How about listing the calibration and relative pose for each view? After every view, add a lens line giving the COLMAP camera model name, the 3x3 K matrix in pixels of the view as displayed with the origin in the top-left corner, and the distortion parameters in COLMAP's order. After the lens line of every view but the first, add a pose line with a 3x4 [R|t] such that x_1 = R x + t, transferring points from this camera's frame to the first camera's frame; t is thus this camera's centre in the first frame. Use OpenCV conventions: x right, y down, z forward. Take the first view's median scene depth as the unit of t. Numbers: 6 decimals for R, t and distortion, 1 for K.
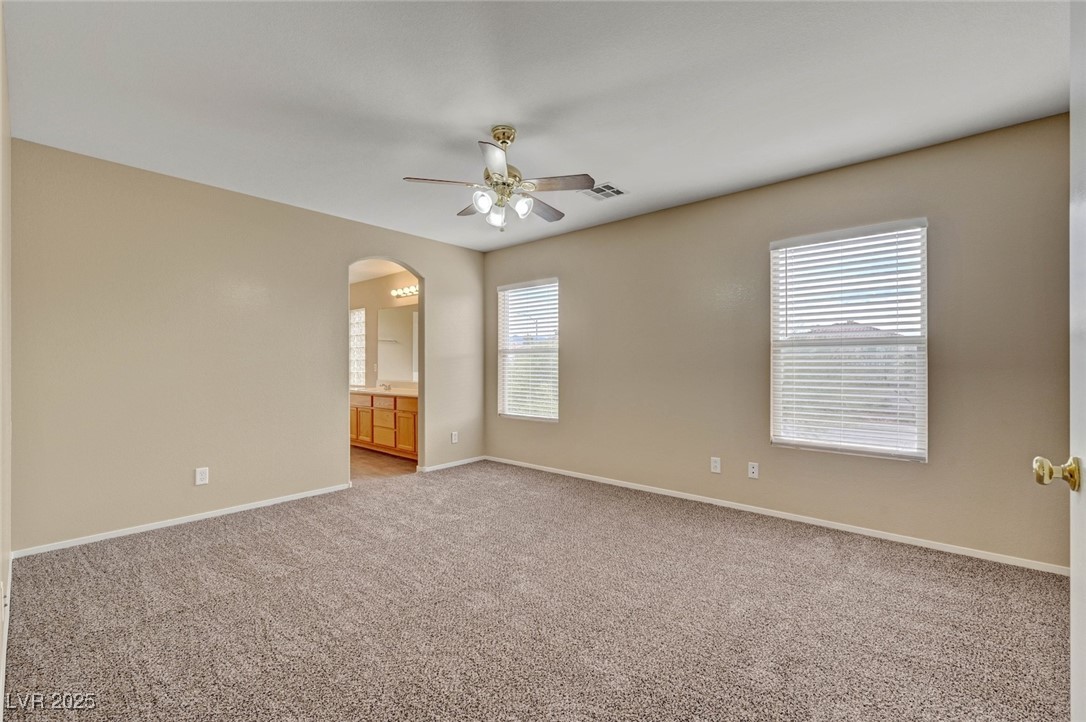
lens RADIAL K [[425.2, 0, 541.2], [0, 425.2, 360.5], [0, 0, 1]] dist [-0.001585, 0.000100]
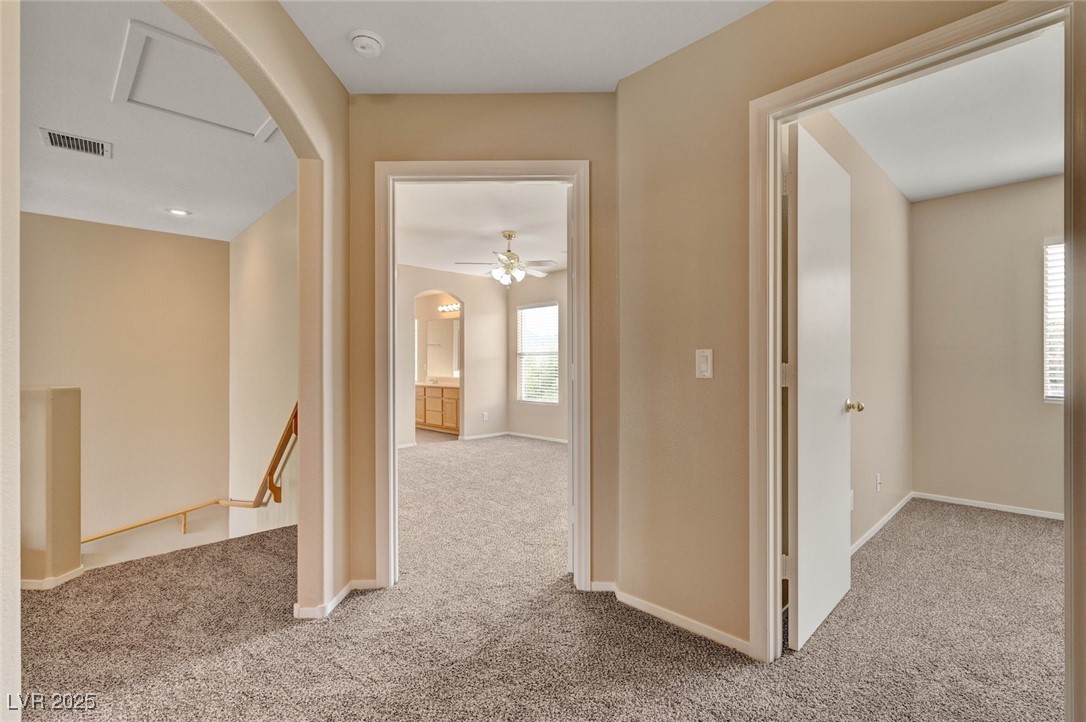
lens RADIAL K [[492.8, 0, 548.7], [0, 492.8, 367.0], [0, 0, 1]] dist [0.002438, -0.000039]
pose [[0.995899, 0.002262, -0.090447, 0.137338], [-0.001143, 0.999922, 0.012414, 0.000015], [0.090468, -0.012260, 0.995824, -0.542900]]
